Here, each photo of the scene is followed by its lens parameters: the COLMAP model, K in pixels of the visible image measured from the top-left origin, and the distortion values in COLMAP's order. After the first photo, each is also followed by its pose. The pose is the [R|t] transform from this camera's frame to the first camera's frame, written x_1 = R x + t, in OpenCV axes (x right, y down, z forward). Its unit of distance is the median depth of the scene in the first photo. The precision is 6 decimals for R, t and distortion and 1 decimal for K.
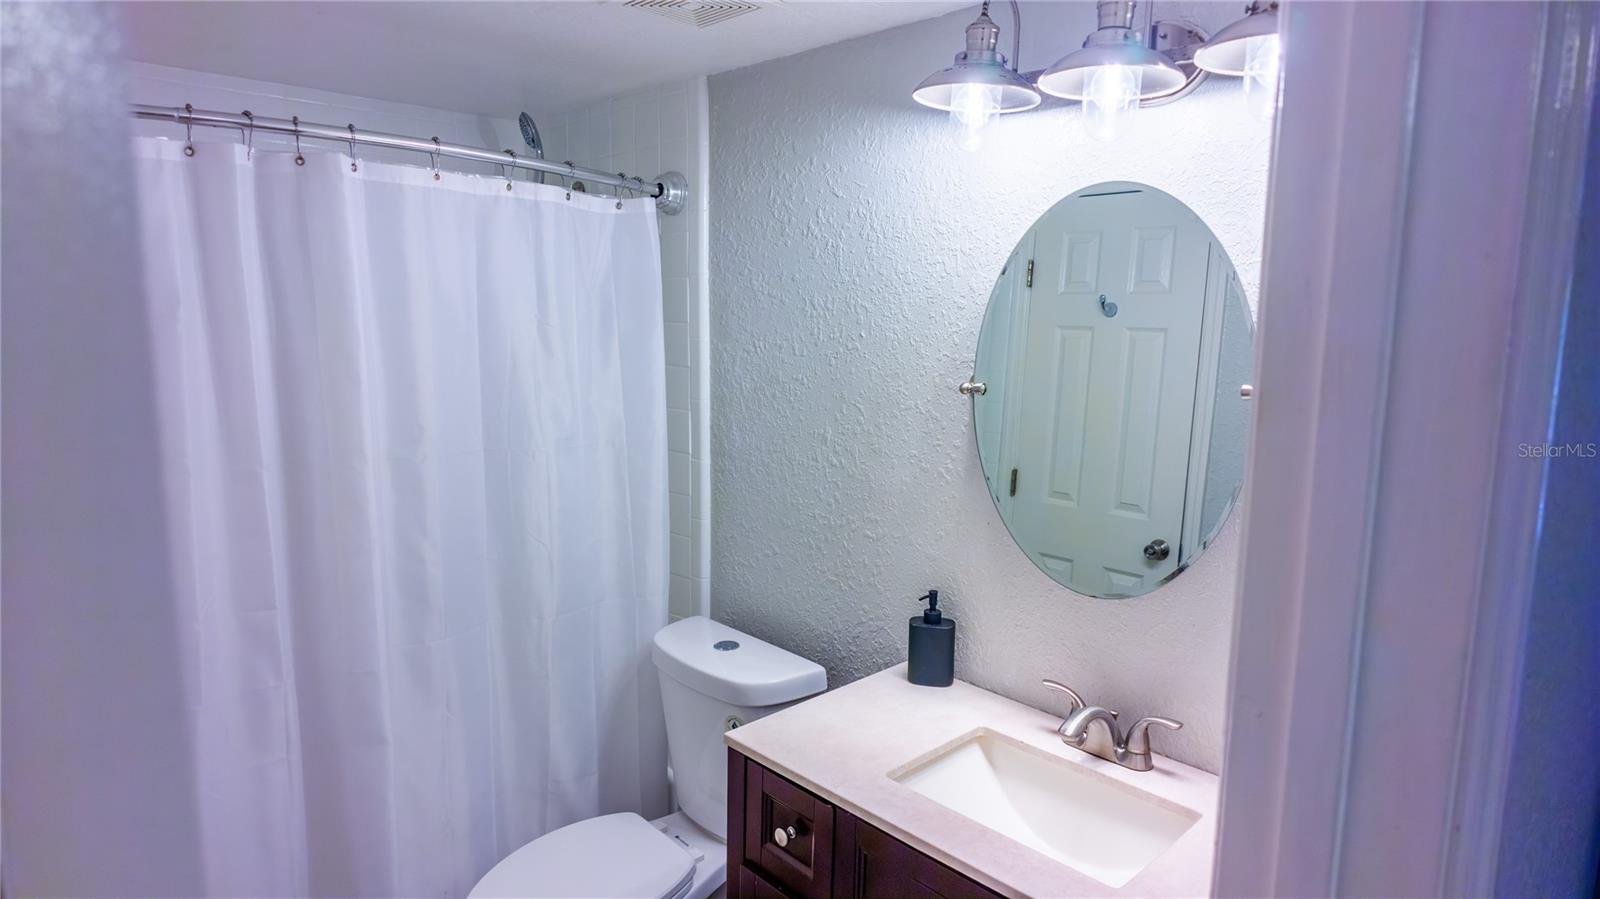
lens RADIAL K [[904.0, 0, 800.0], [0, 904.0, 449.5], [0, 0, 1]] dist [0.099627, -0.000739]
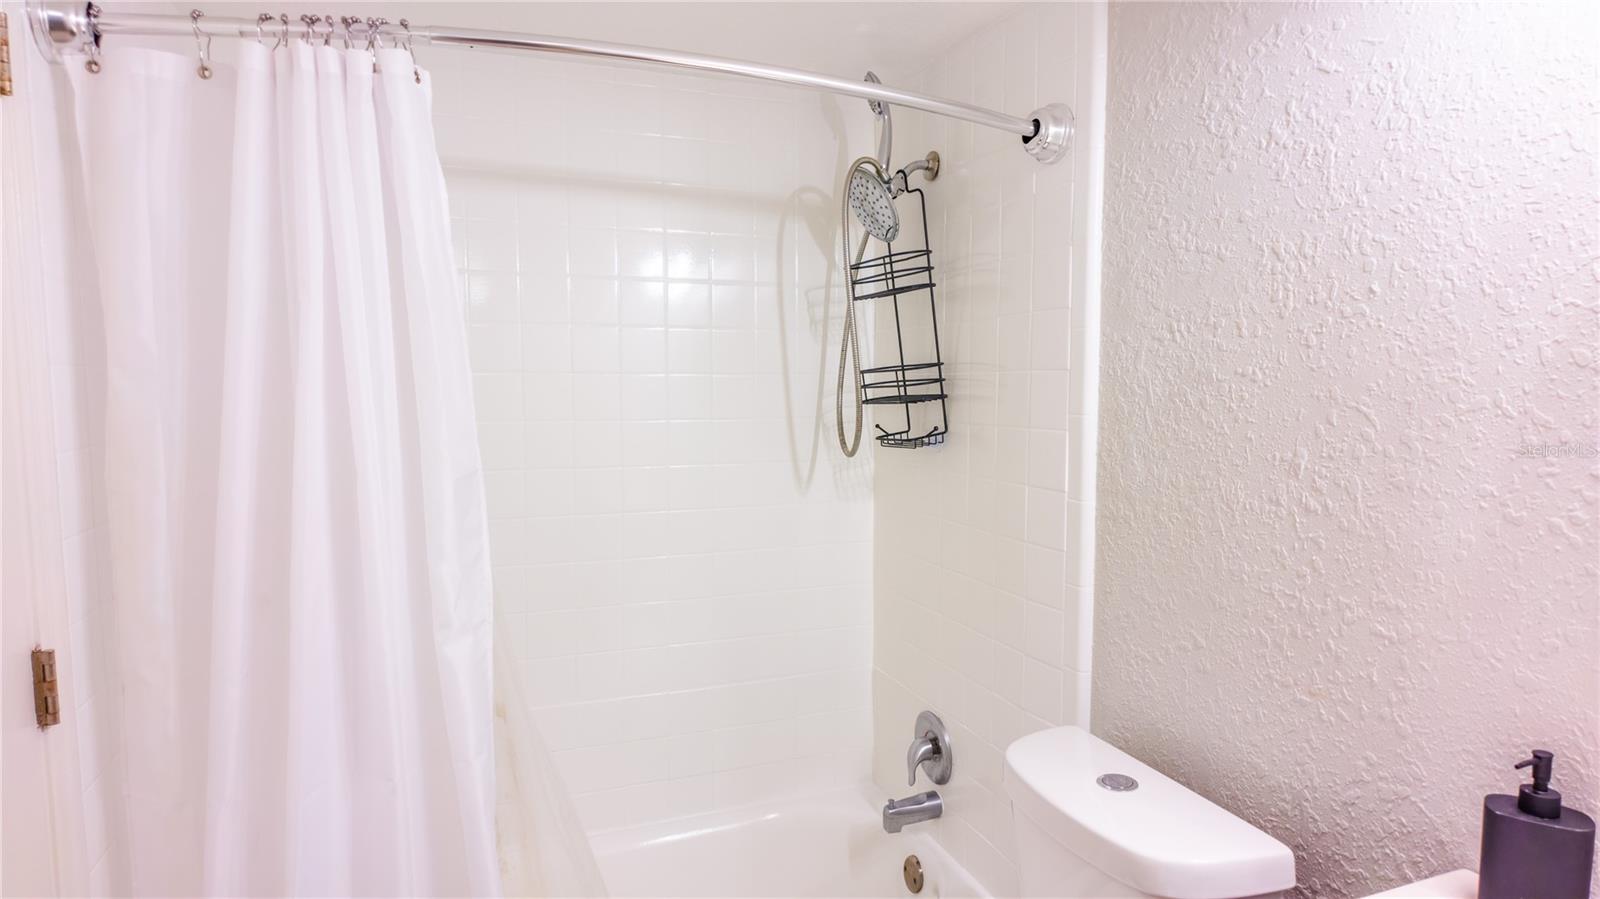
lens RADIAL K [[914.4, 0, 800.0], [0, 914.4, 449.5], [0, 0, 1]] dist [-0.004503, -0.004961]
pose [[0.919520, 0.017926, -0.392634, -0.037680], [-0.046532, 0.996899, -0.063461, 0.030564], [0.390279, 0.076624, 0.917503, 0.295639]]
